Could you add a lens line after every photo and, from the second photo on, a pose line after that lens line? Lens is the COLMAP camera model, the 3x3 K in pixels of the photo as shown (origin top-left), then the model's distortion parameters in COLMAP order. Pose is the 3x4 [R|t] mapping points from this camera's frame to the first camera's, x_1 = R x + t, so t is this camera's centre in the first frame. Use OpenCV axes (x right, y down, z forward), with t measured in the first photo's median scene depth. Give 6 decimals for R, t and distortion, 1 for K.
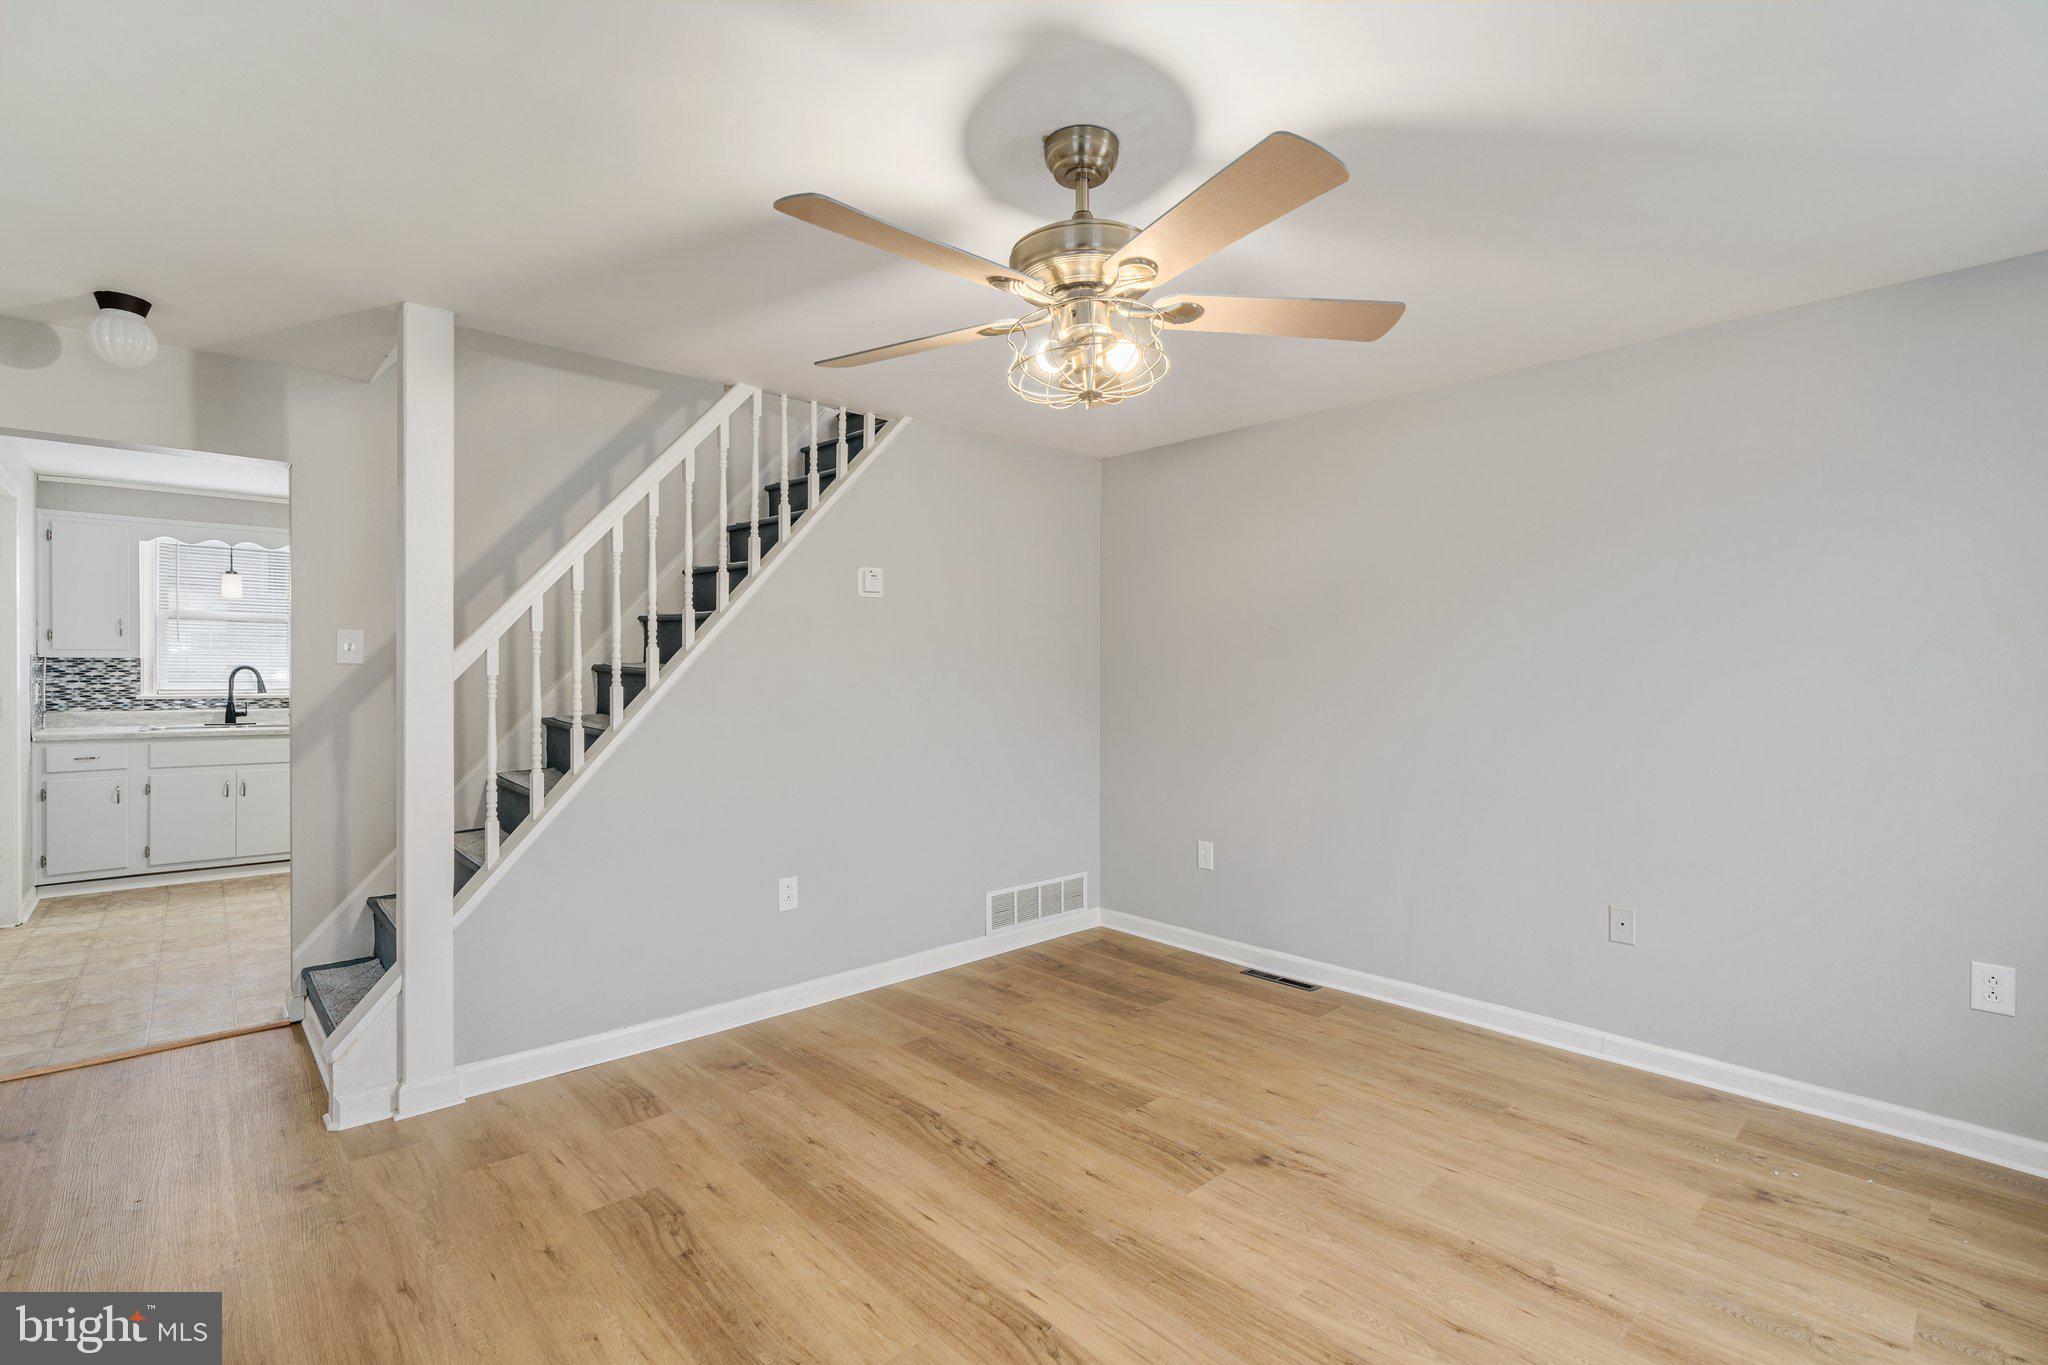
lens RADIAL K [[931.7, 0, 1036.4], [0, 931.7, 674.5], [0, 0, 1]] dist [-0.008963, 0.004523]
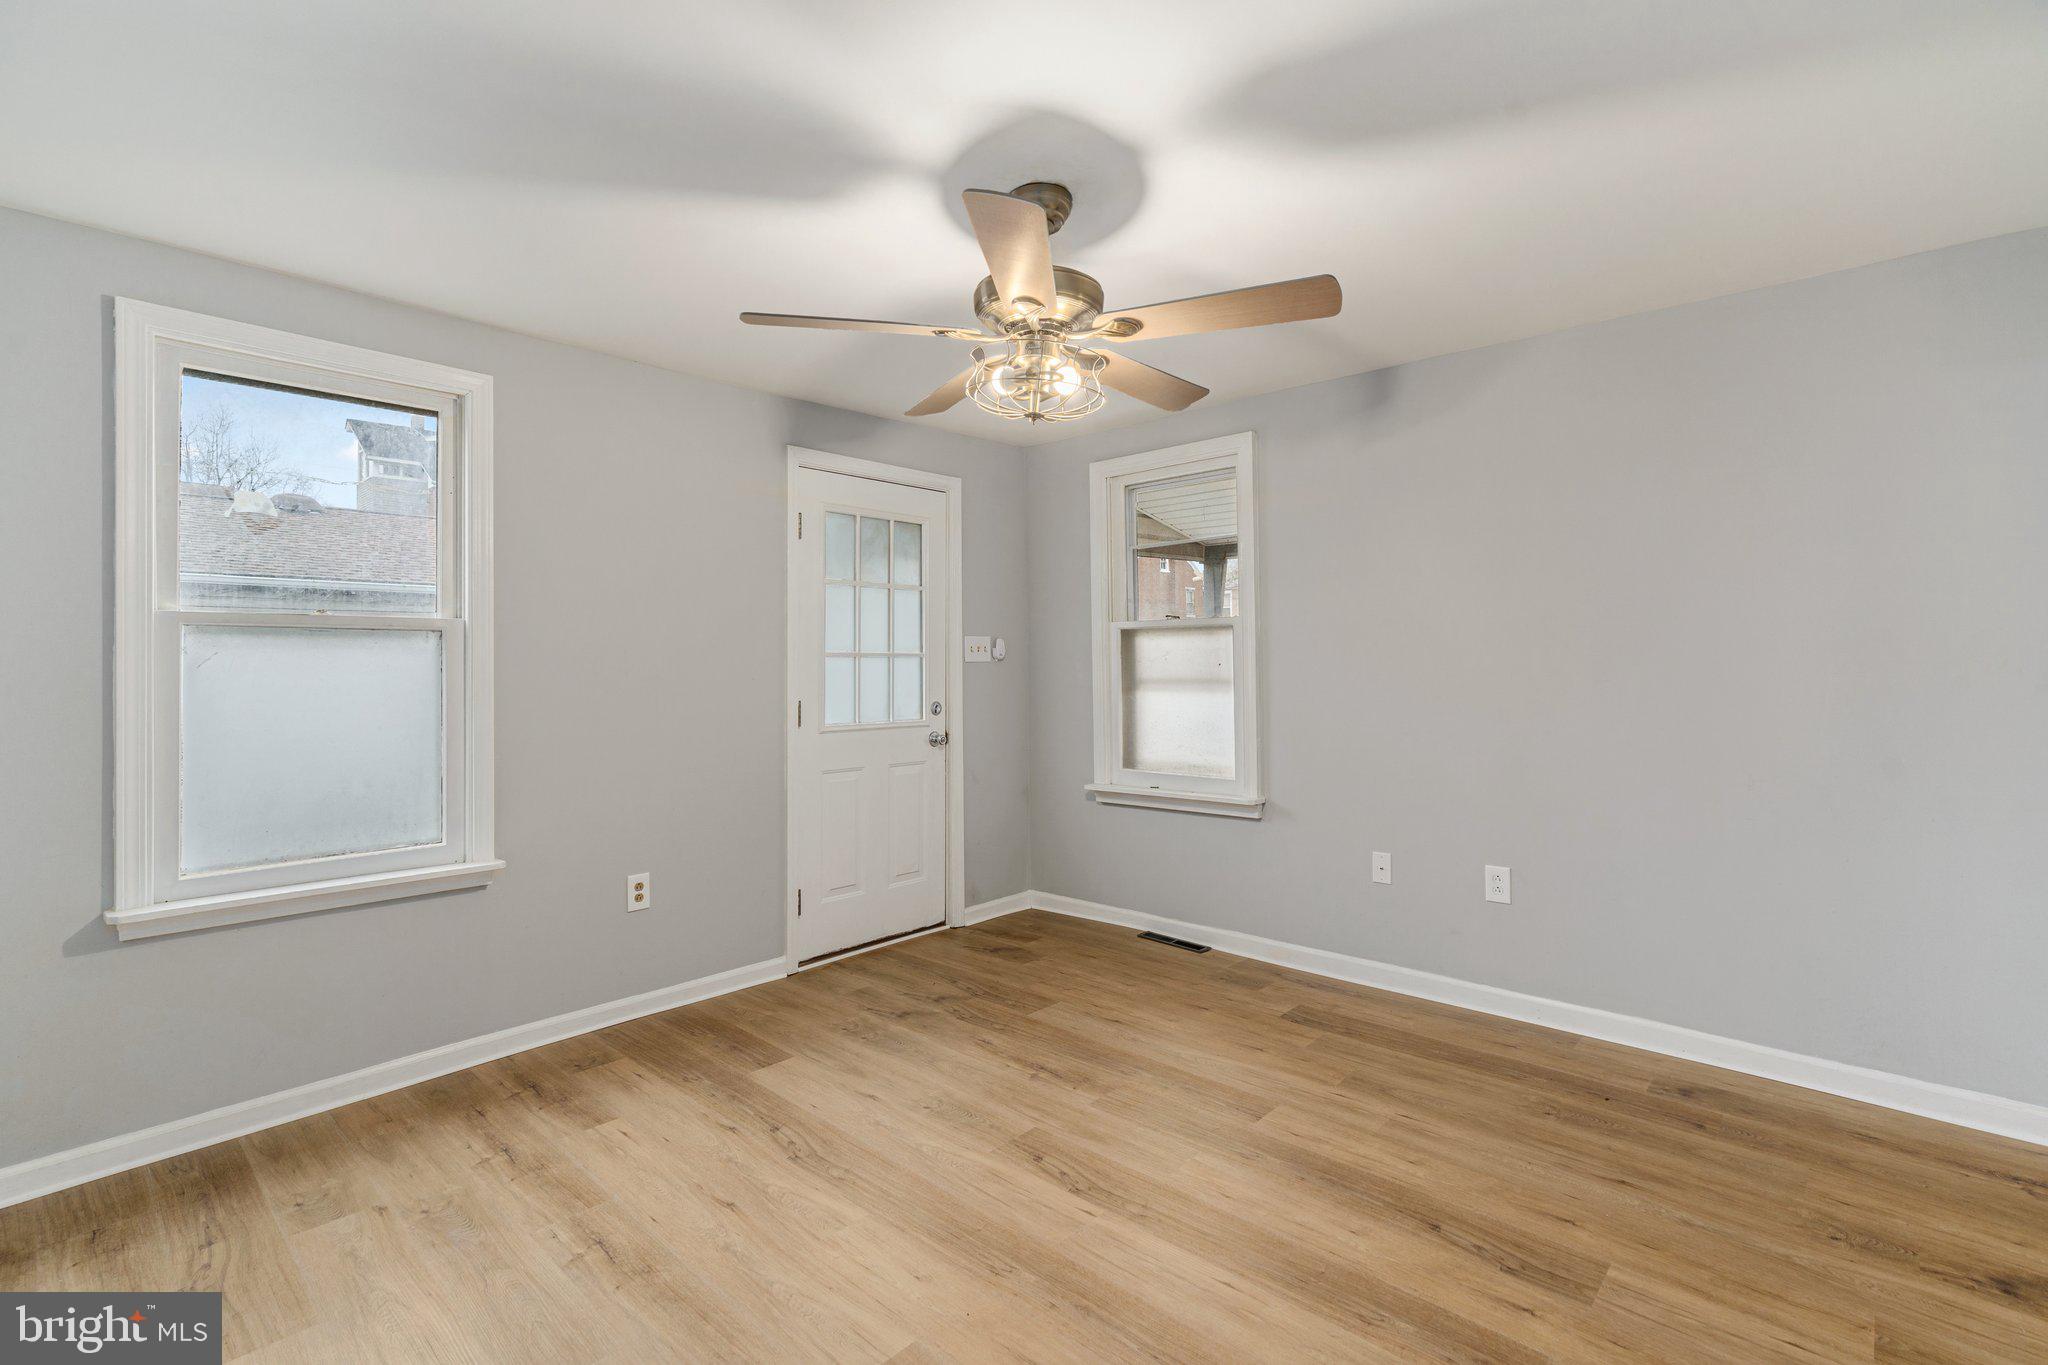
lens RADIAL K [[931.7, 0, 1037.7], [0, 931.7, 656.4], [0, 0, 1]] dist [-0.008963, 0.004523]
pose [[-0.996680, 0.003212, -0.081359, 0.100988], [0.003790, 0.999969, -0.006951, 0.003947], [0.081335, -0.007236, -0.996661, 1.459535]]
